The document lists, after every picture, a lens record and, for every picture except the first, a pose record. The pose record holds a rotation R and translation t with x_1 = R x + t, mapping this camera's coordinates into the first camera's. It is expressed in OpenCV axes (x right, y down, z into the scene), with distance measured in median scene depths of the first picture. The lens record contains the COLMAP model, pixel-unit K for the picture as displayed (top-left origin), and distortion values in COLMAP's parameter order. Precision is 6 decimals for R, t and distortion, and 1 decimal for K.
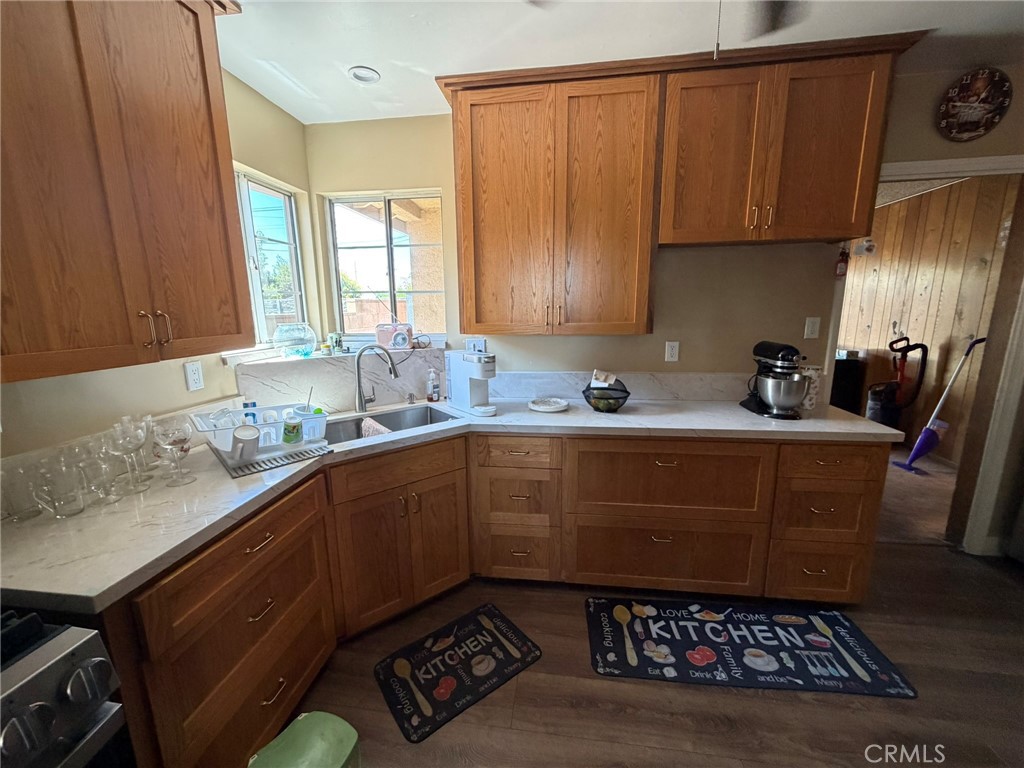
lens RADIAL K [[407.9, 0, 509.7], [0, 407.9, 384.0], [0, 0, 1]] dist [0.000763, -0.000188]
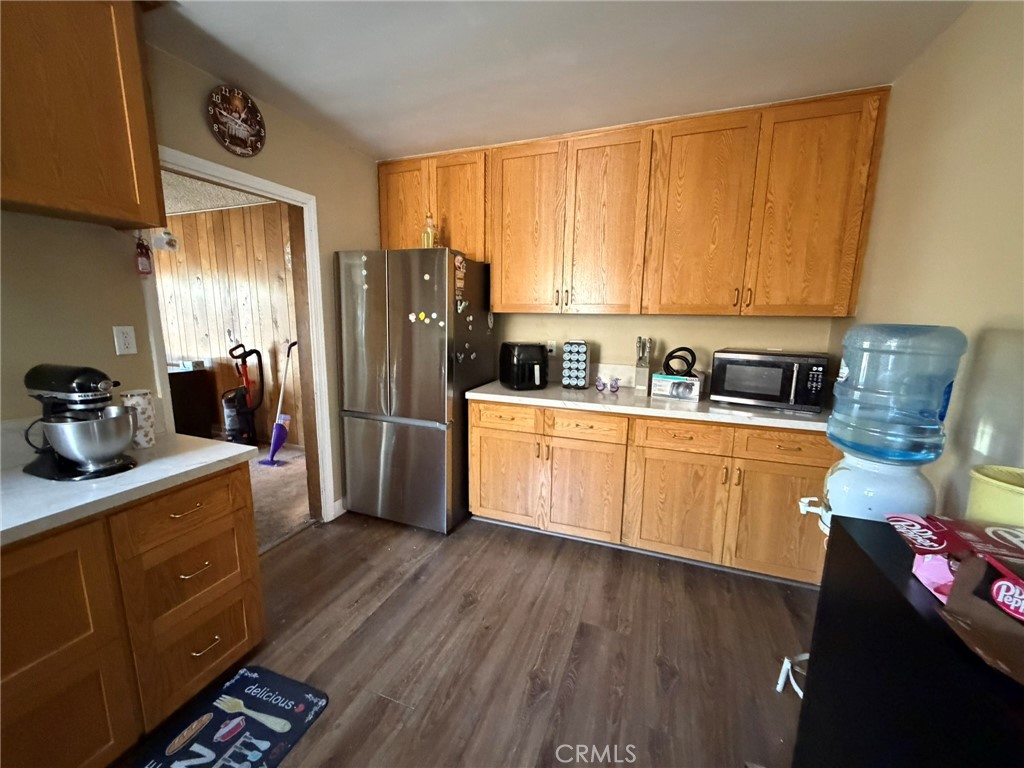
lens RADIAL K [[407.9, 0, 509.7], [0, 407.9, 384.0], [0, 0, 1]] dist [0.000763, -0.000188]
pose [[0.228189, -0.148284, 0.962259, 0.188237], [0.169618, 0.979275, 0.110683, -0.024632], [-0.958728, 0.137959, 0.248612, 0.163225]]
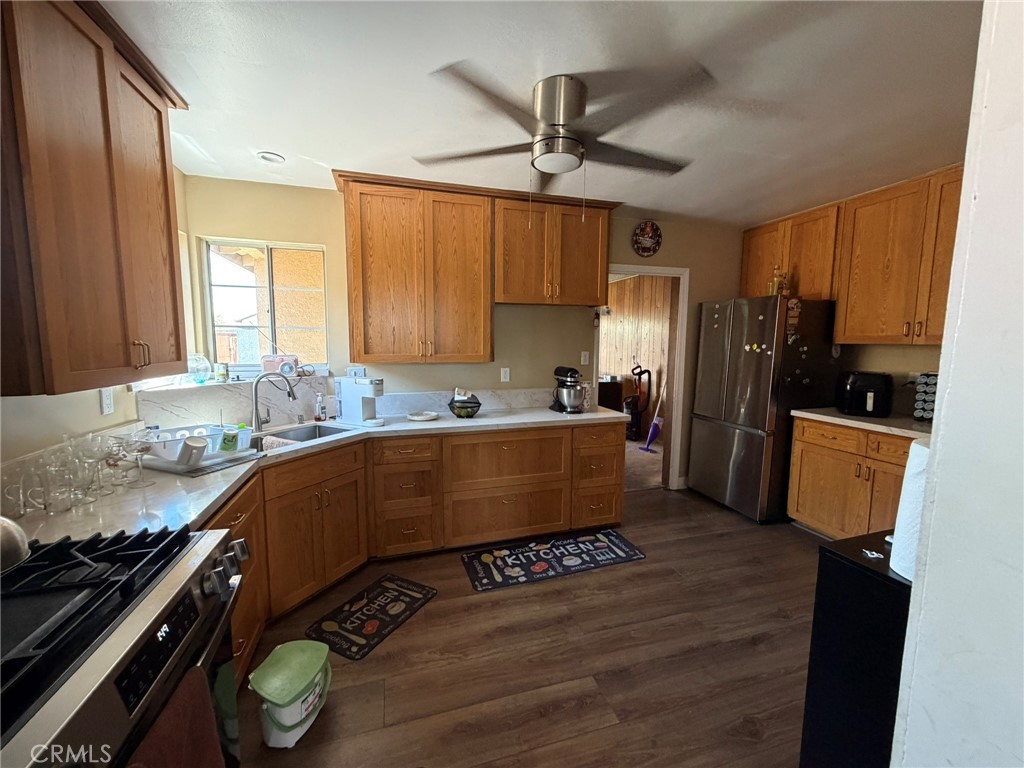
lens RADIAL K [[407.9, 0, 509.7], [0, 407.9, 384.0], [0, 0, 1]] dist [0.000763, -0.000188]
pose [[0.908908, -0.026959, 0.416125, -0.218711], [0.063013, 0.995328, -0.073153, 0.069604], [-0.412208, 0.092711, 0.906360, -0.356025]]
